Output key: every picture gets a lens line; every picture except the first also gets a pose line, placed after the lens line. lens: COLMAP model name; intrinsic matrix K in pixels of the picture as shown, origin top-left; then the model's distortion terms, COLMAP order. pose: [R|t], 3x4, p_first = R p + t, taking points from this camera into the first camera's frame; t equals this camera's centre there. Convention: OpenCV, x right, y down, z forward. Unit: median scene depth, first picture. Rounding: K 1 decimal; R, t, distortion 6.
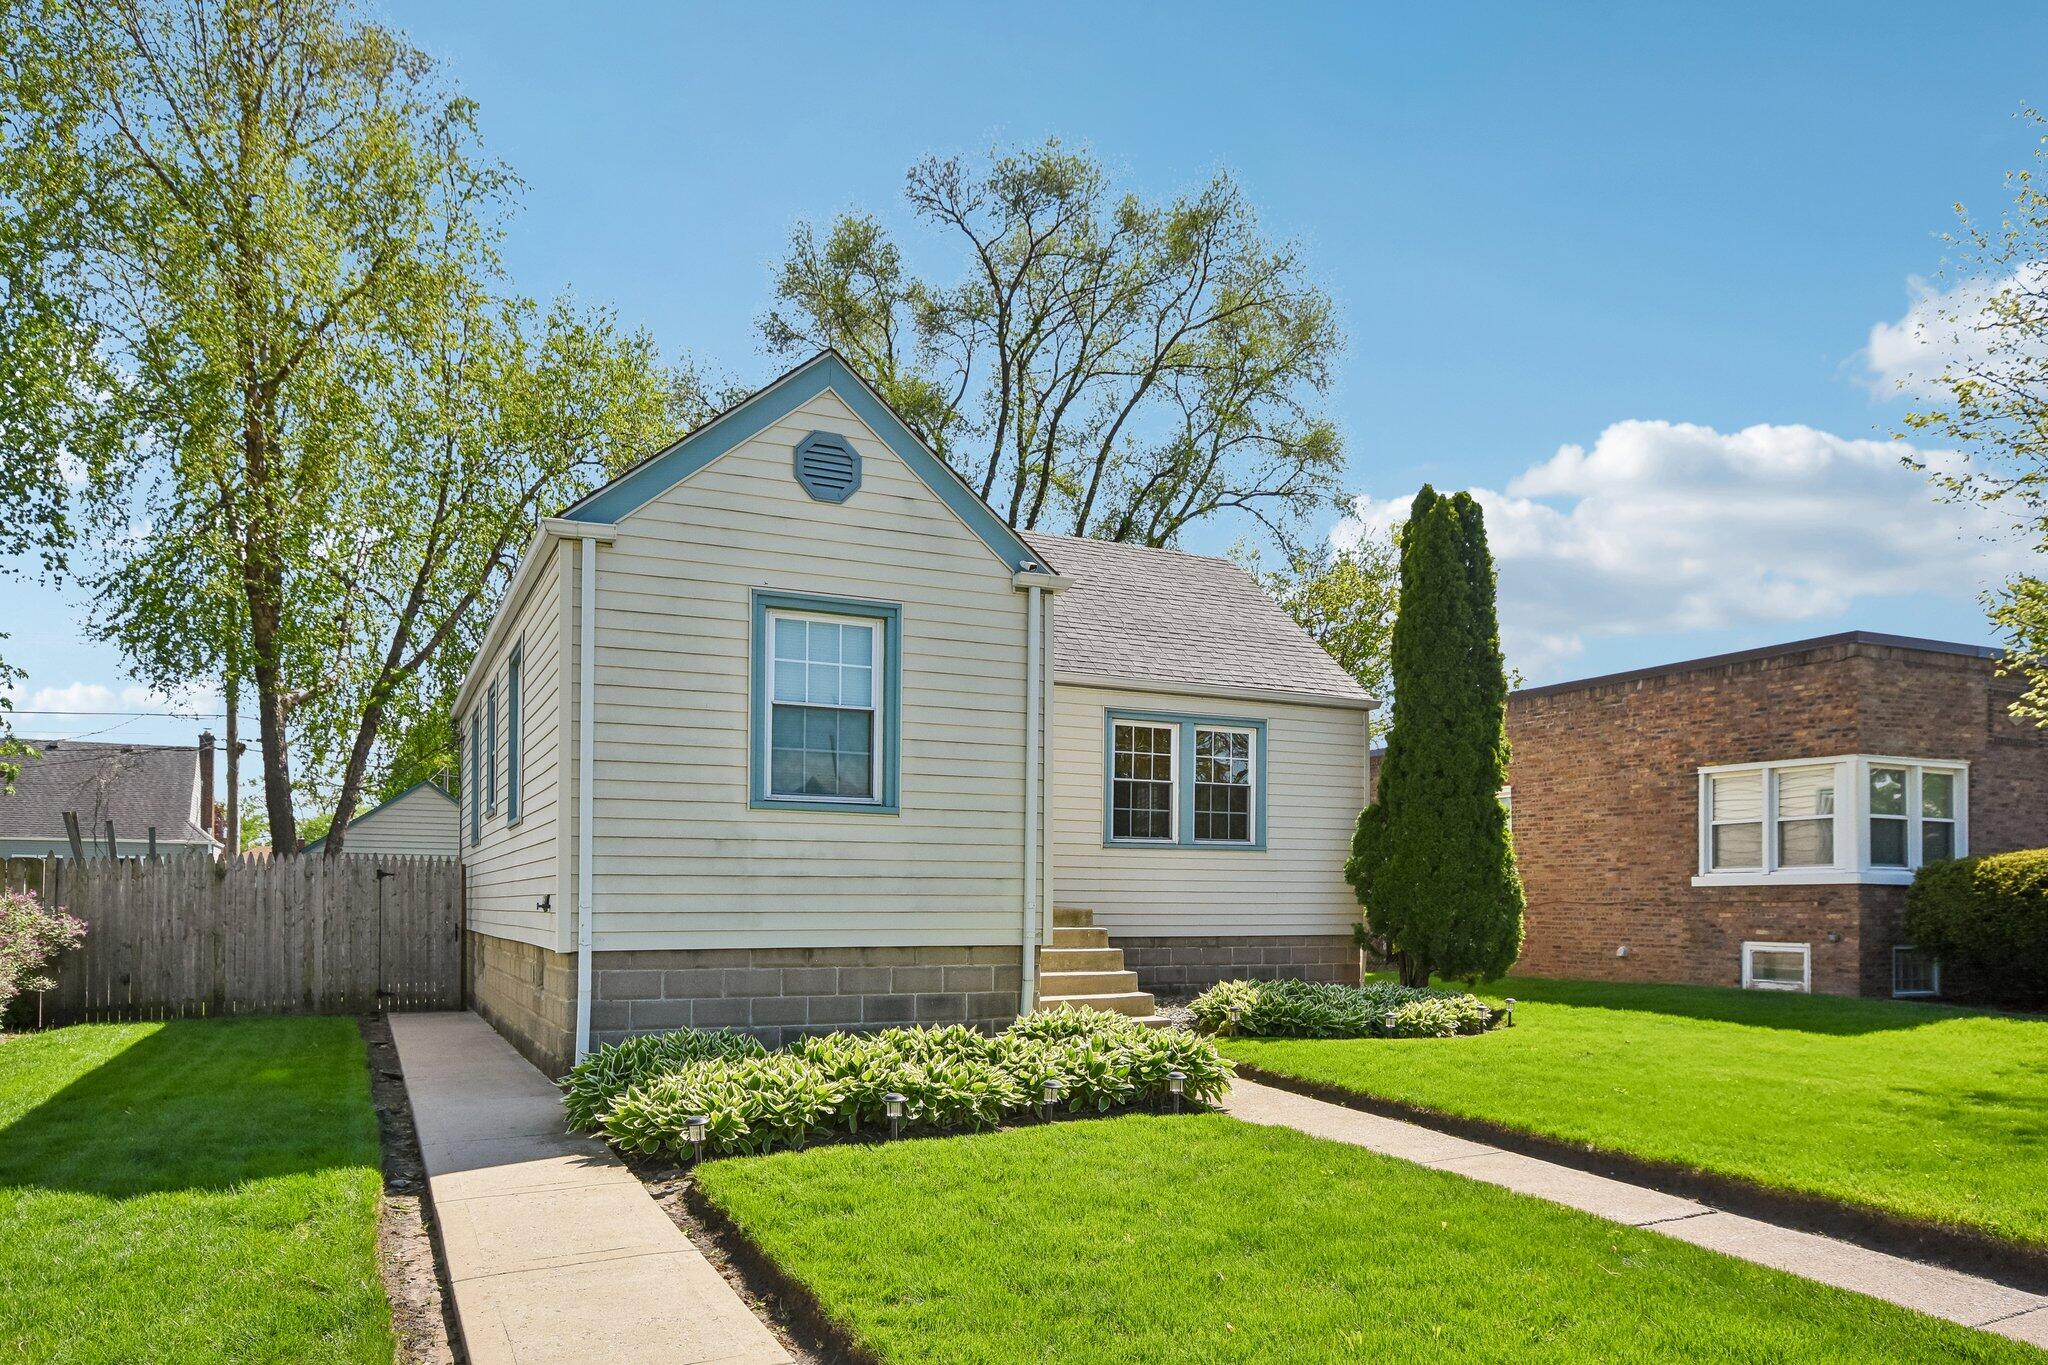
lens RADIAL K [[1389.1, 0, 1024.0], [0, 1389.1, 682.5], [0, 0, 1]] dist [0.005433, 0.000838]
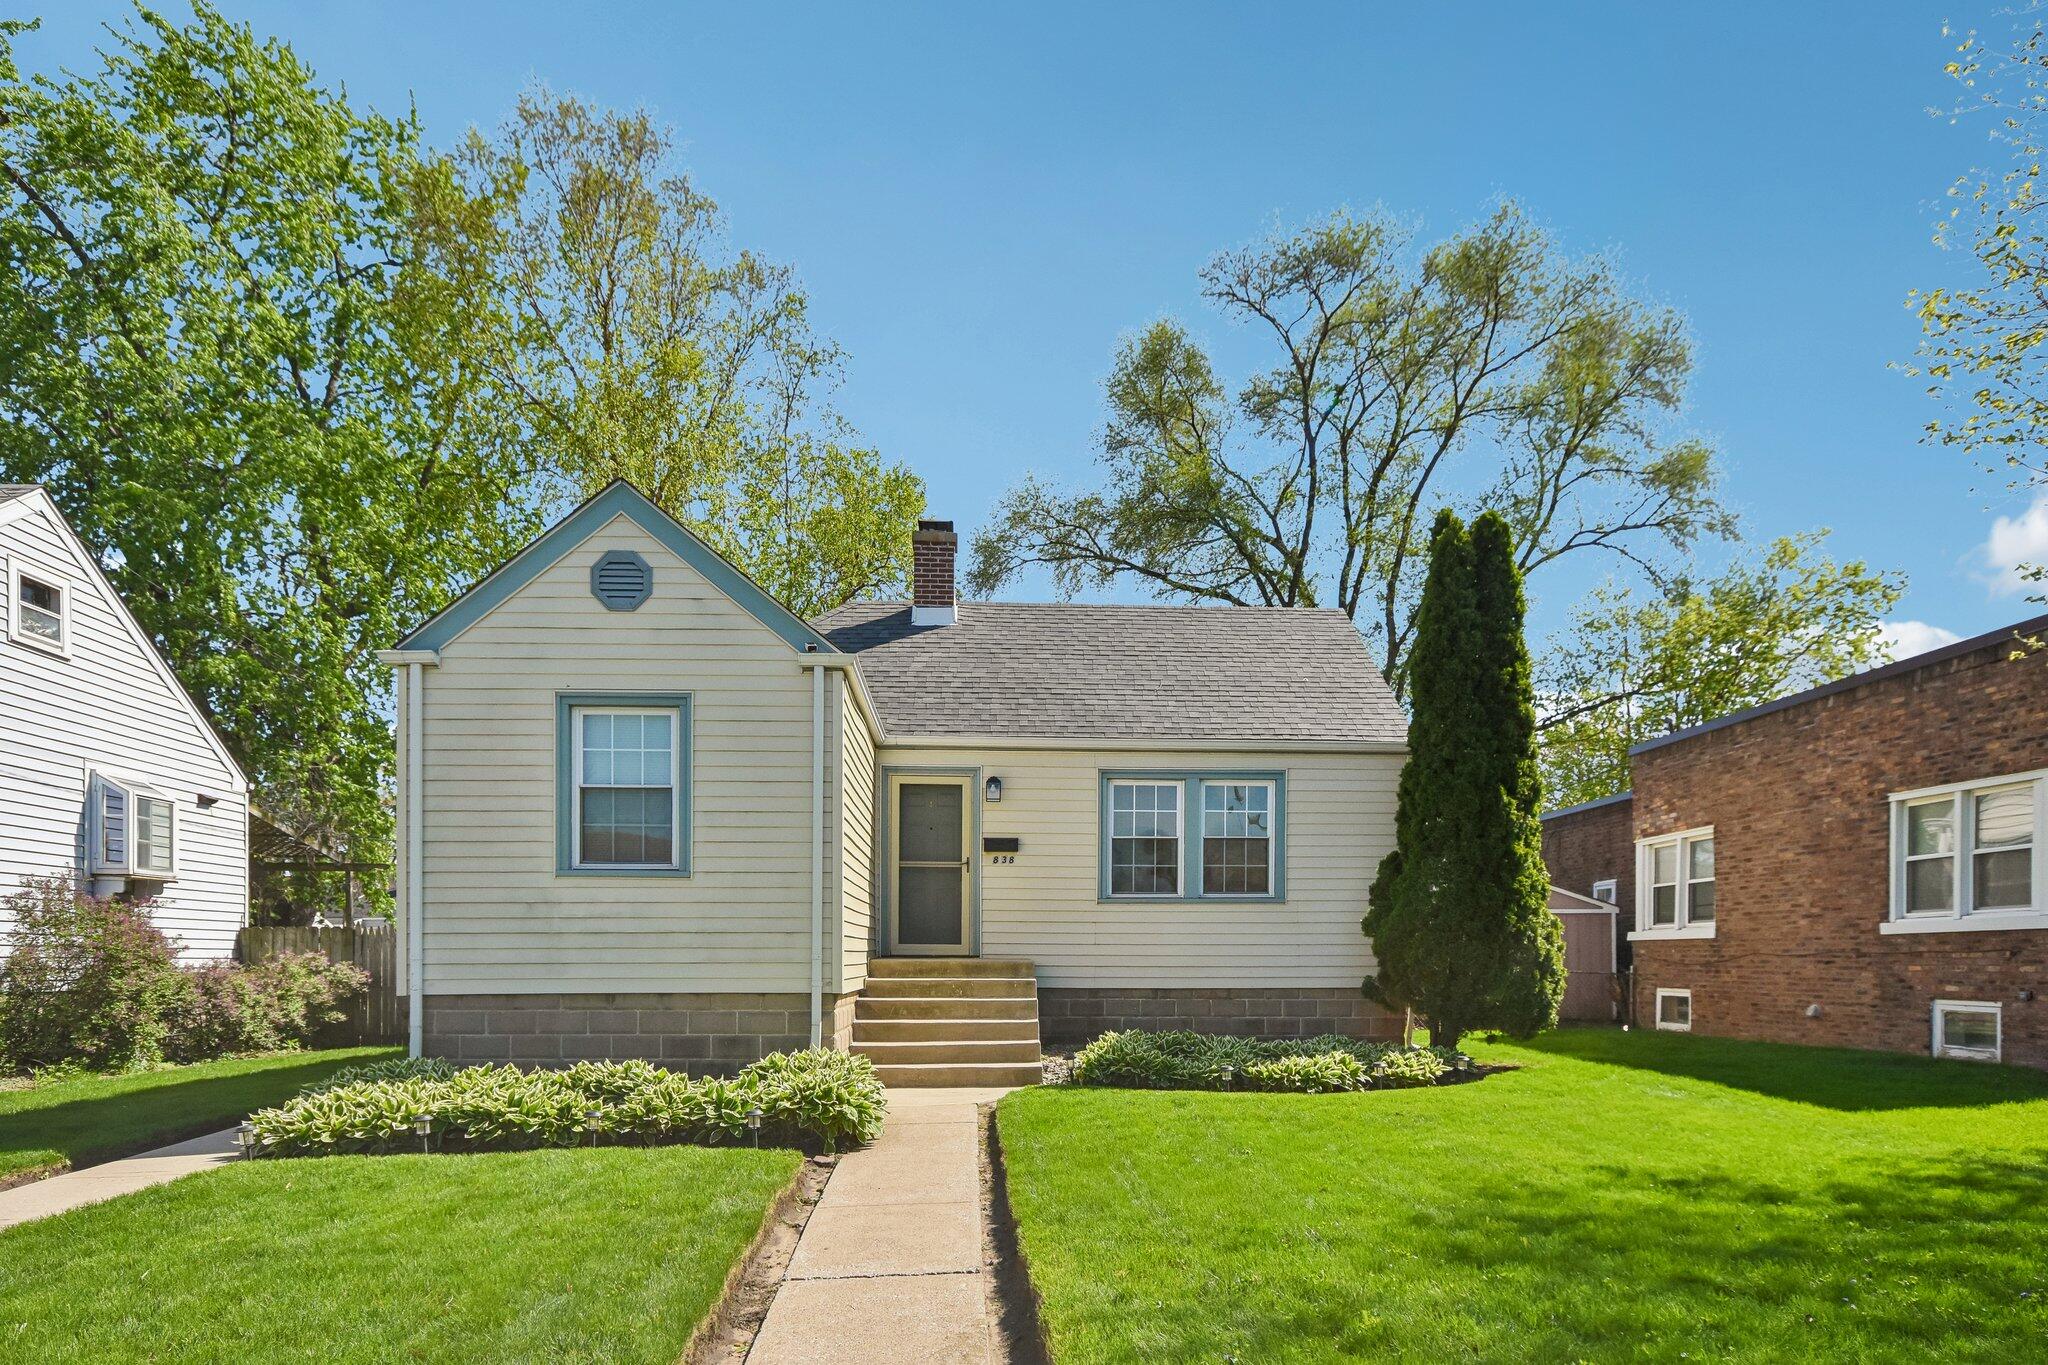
lens RADIAL K [[1269.8, 0, 1013.8], [0, 1269.8, 776.2], [0, 0, 1]] dist [0.002347, 0.001474]
pose [[0.916181, -0.060297, -0.396202, 0.365060], [0.065412, 0.997858, -0.000601, 0.019232], [0.395390, -0.025366, 0.918163, 0.096911]]
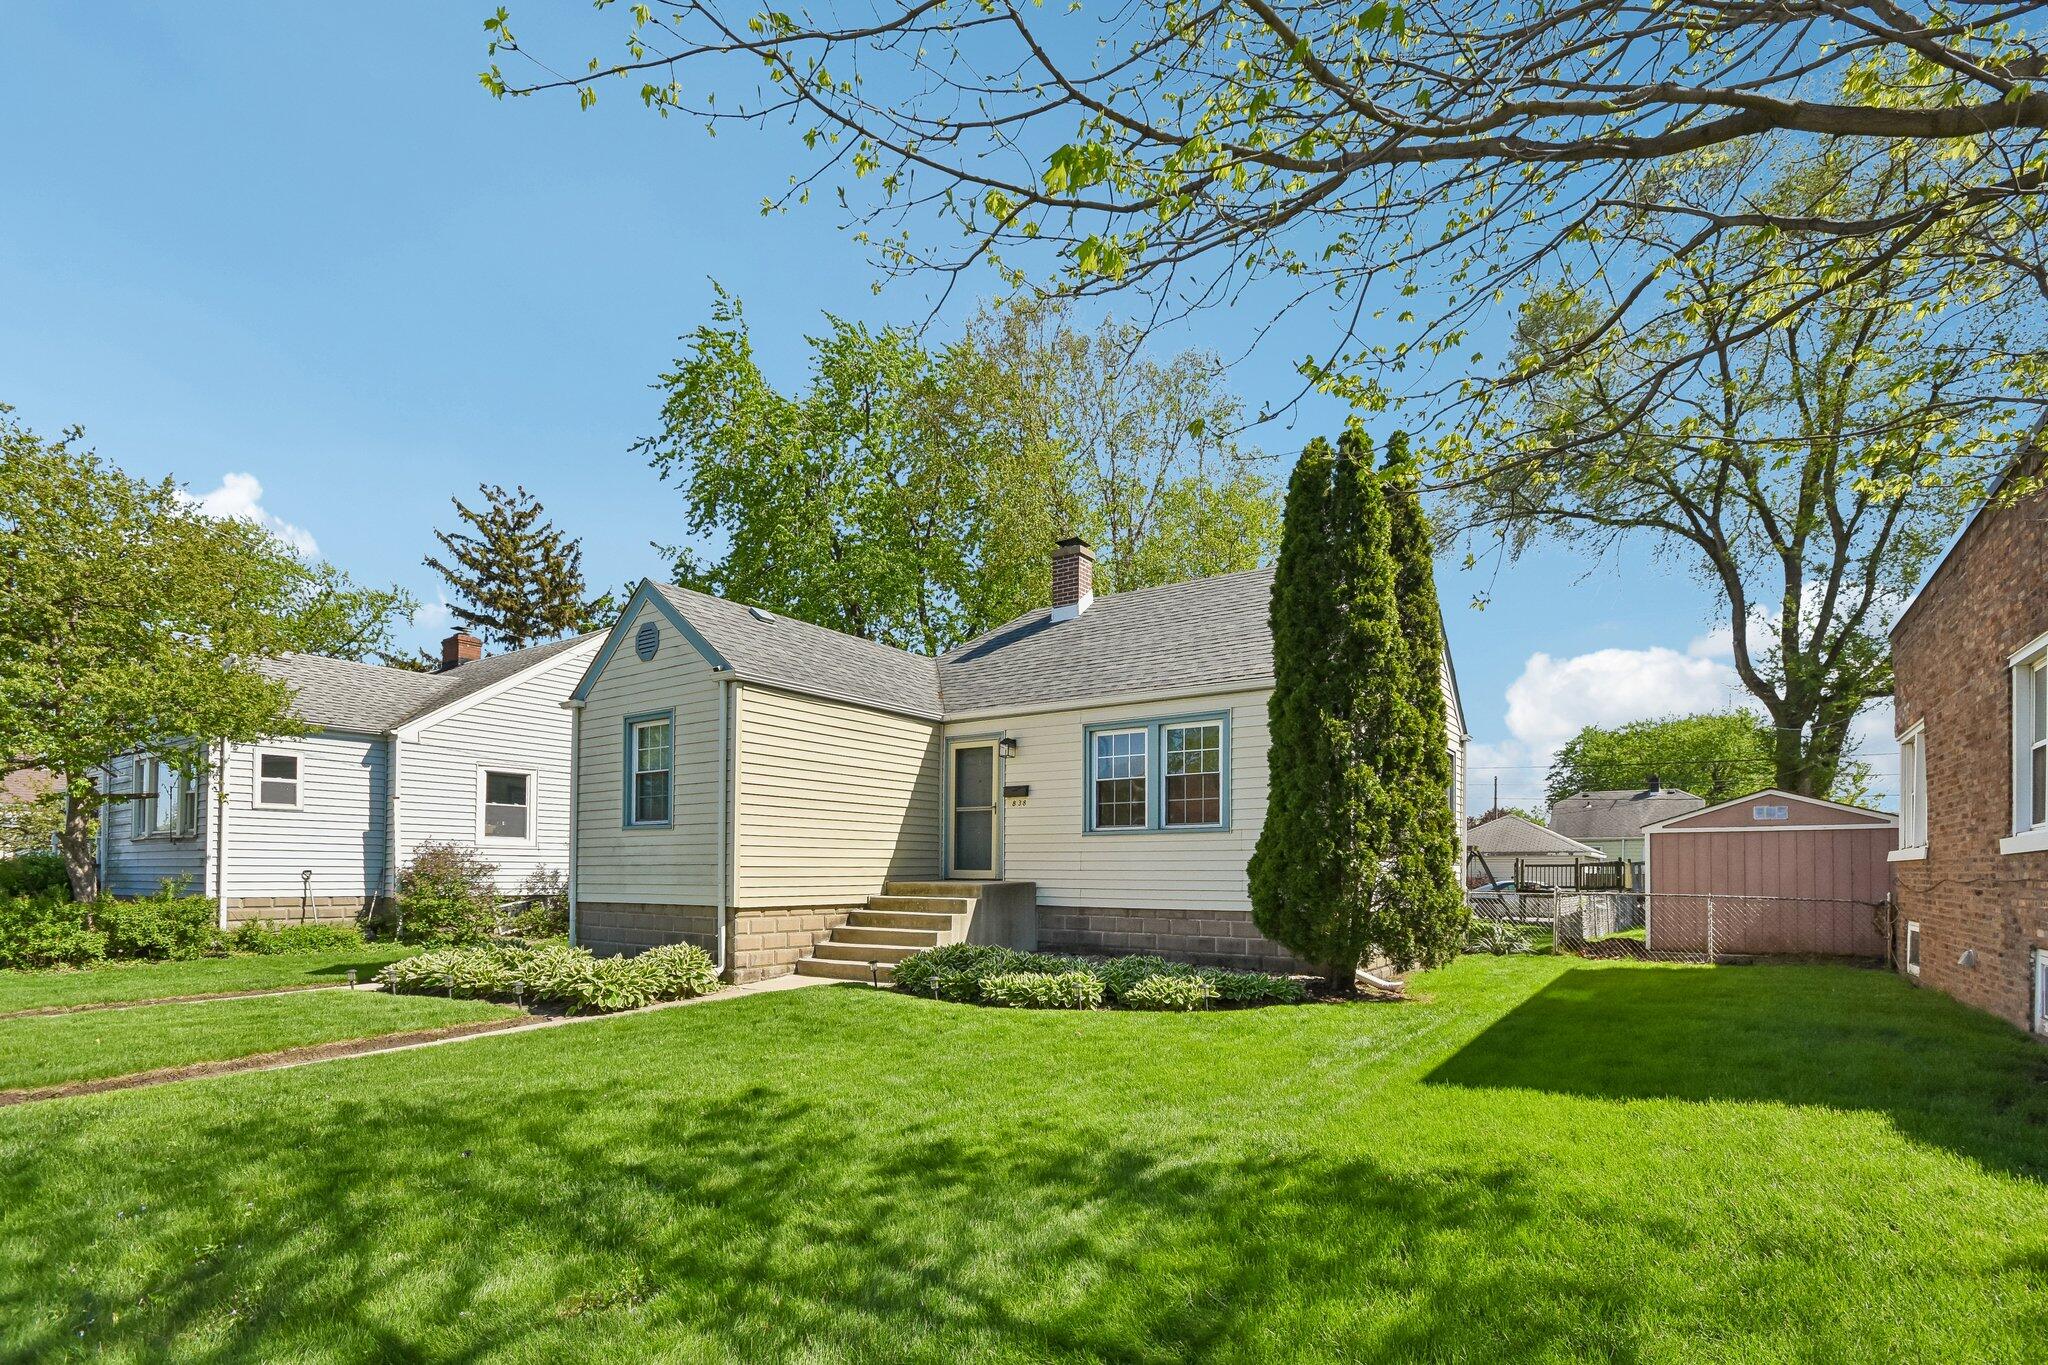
lens RADIAL K [[926.5, 0, 1030.2], [0, 926.5, 737.9], [0, 0, 1]] dist [-0.020612, -0.000290]
pose [[0.490652, -0.124609, -0.862400, 0.731701], [0.136295, 0.988515, -0.065288, 0.076073], [0.860630, -0.085507, 0.502000, 0.521310]]
